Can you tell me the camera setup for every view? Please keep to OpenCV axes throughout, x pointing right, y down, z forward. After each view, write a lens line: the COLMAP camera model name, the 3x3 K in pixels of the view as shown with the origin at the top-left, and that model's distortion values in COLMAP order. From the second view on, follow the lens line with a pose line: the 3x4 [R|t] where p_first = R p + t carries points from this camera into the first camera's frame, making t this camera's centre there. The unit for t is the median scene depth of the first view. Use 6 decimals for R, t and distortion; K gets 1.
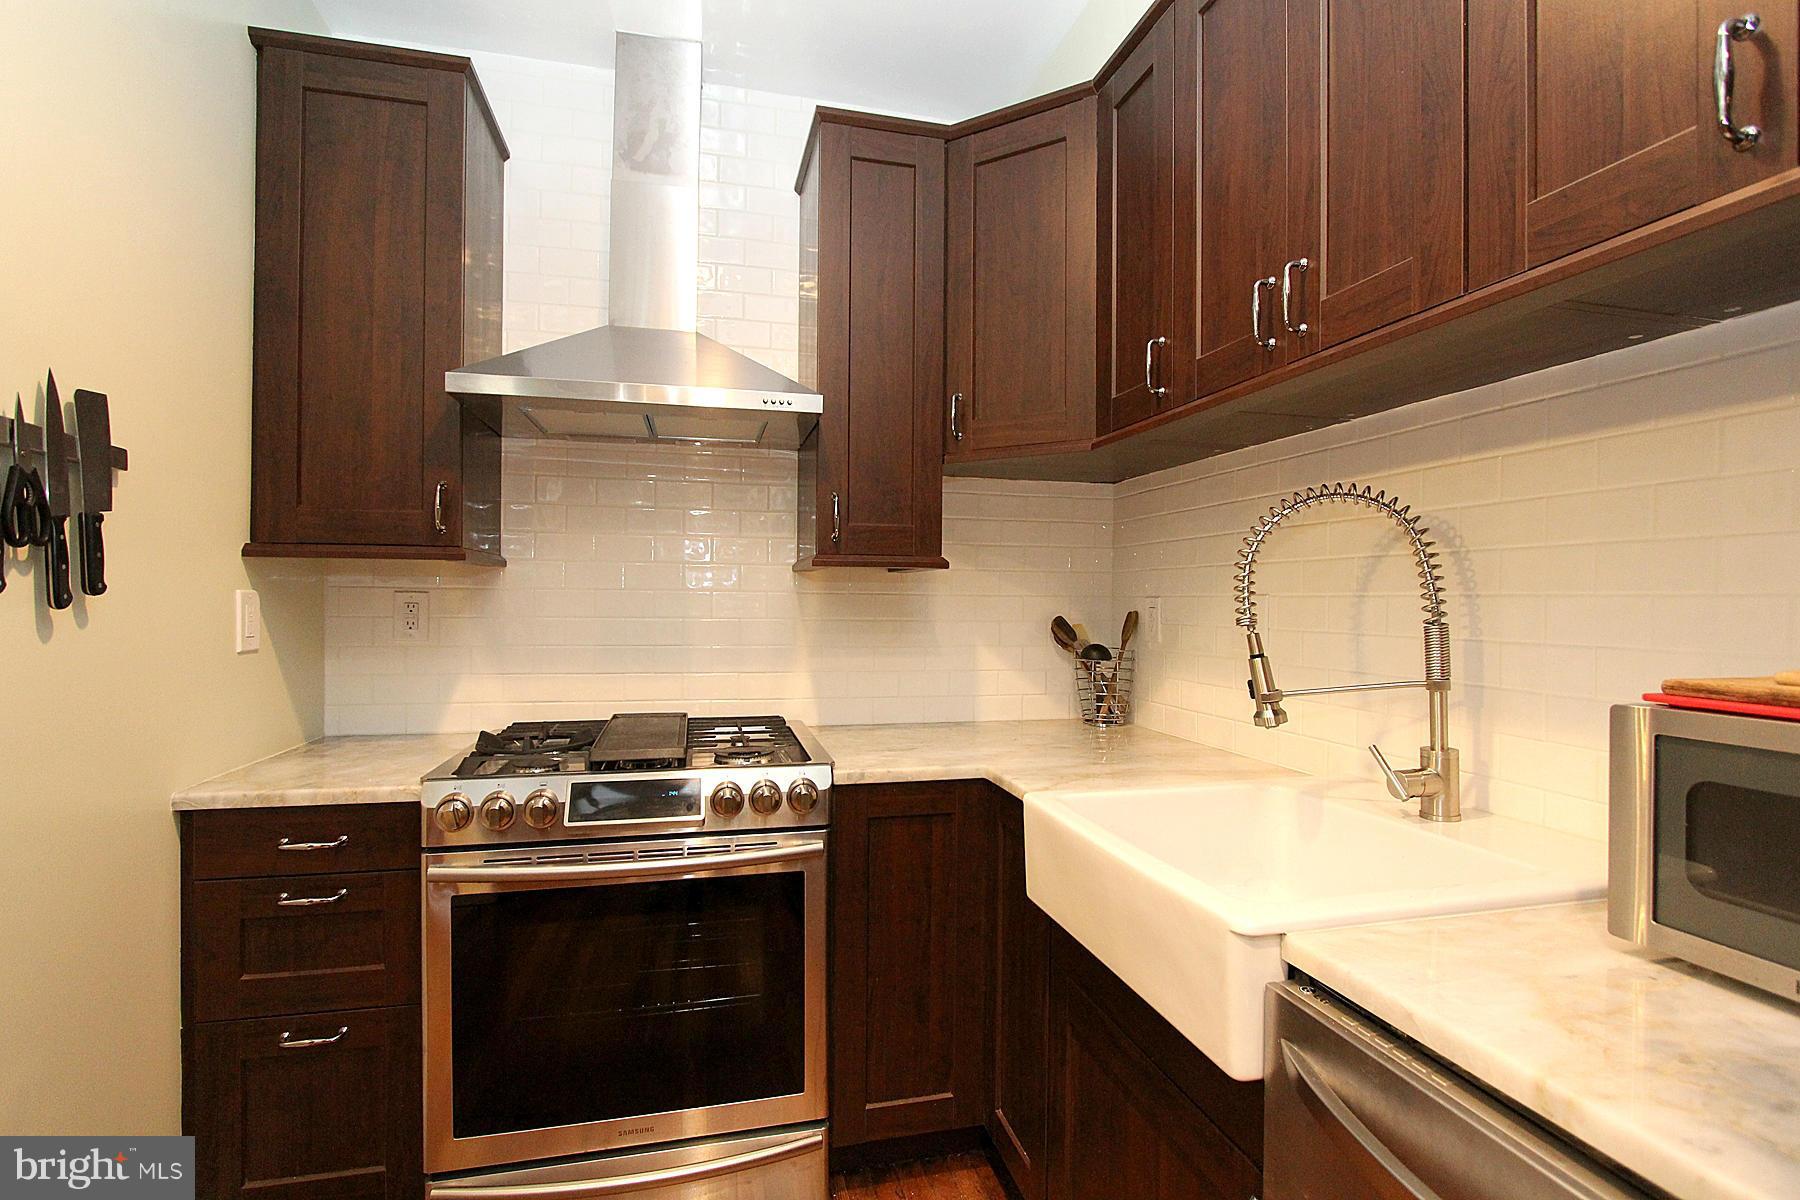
lens RADIAL K [[855.3, 0, 901.5], [0, 855.3, 565.9], [0, 0, 1]] dist [-0.015184, 0.004661]
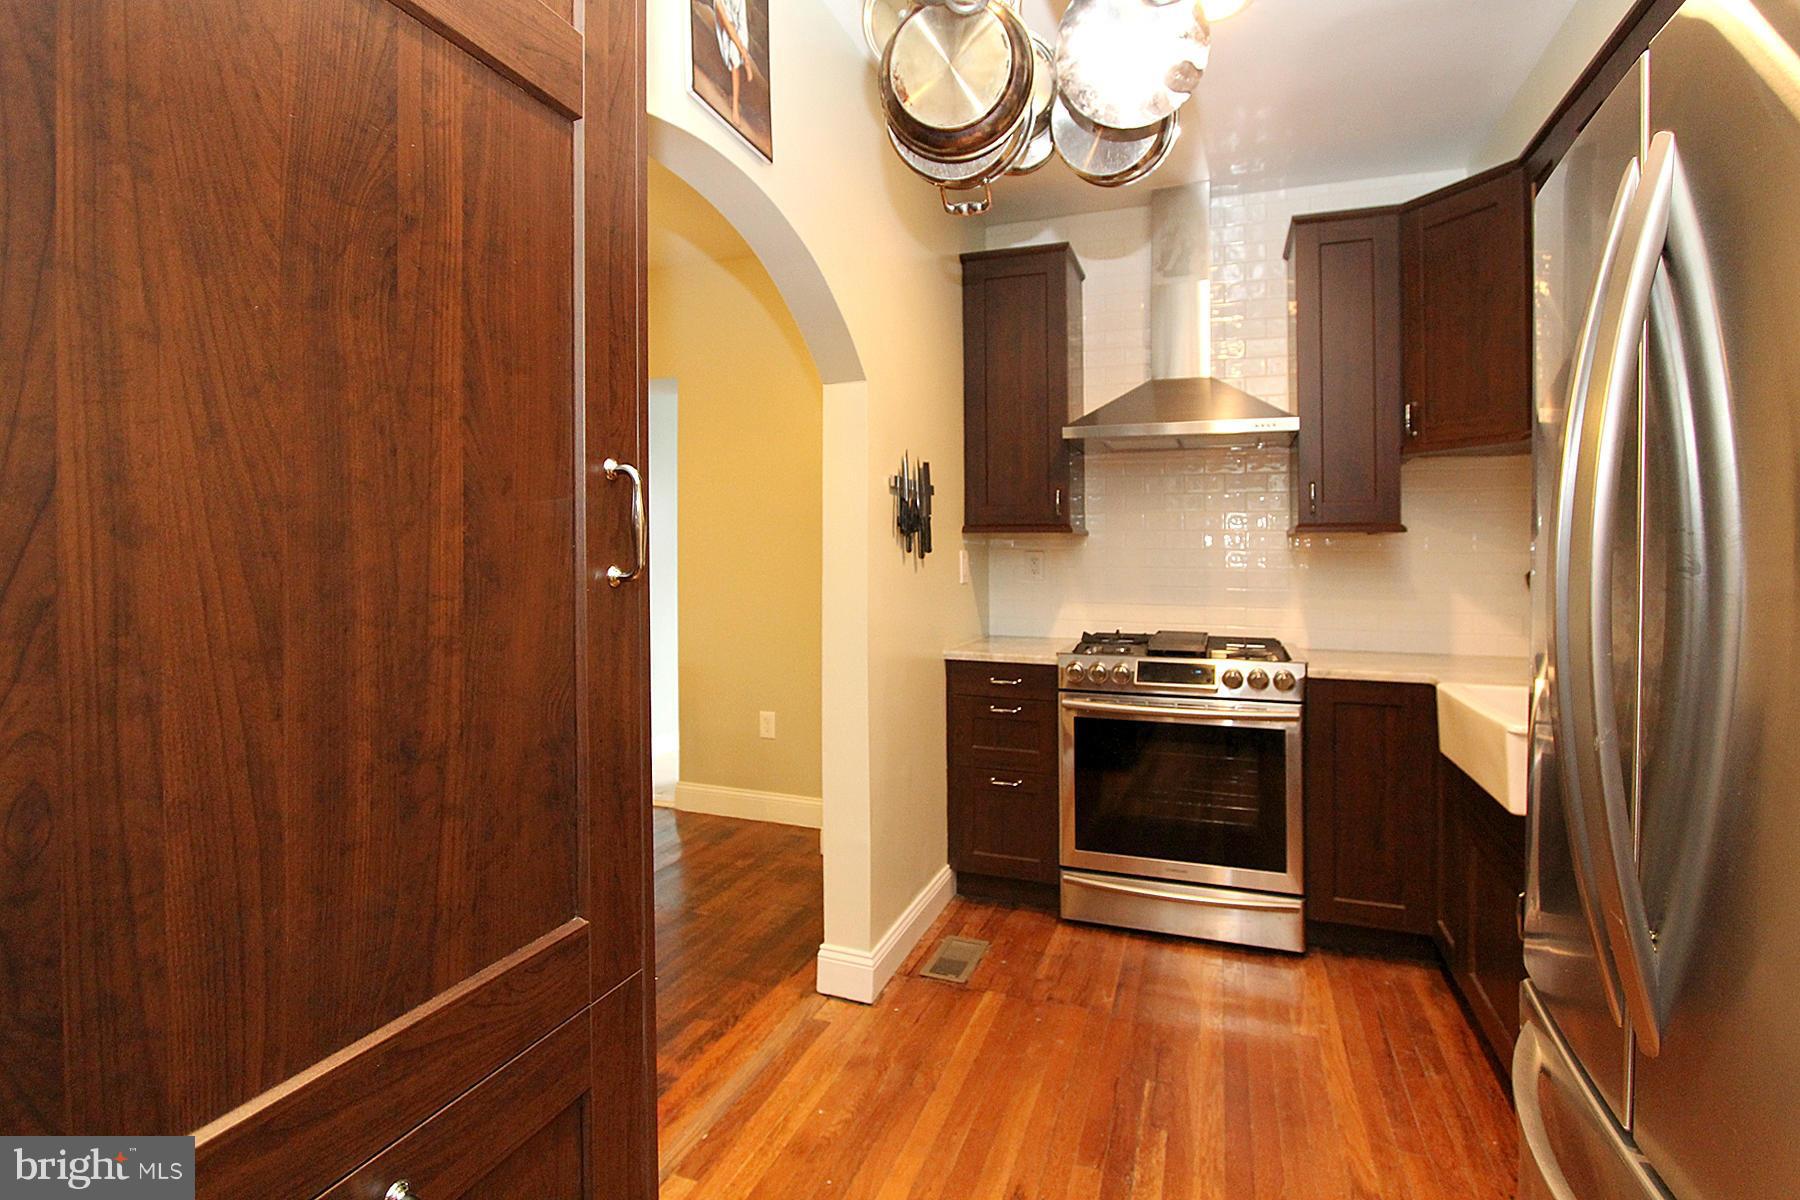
lens RADIAL K [[851.2, 0, 875.0], [0, 851.2, 555.7], [0, 0, 1]] dist [-0.021183, 0.000490]
pose [[0.812729, -0.003816, -0.582629, 0.171128], [0.022983, 0.999410, 0.025515, -0.014742], [0.582188, -0.034127, 0.812337, -0.651233]]
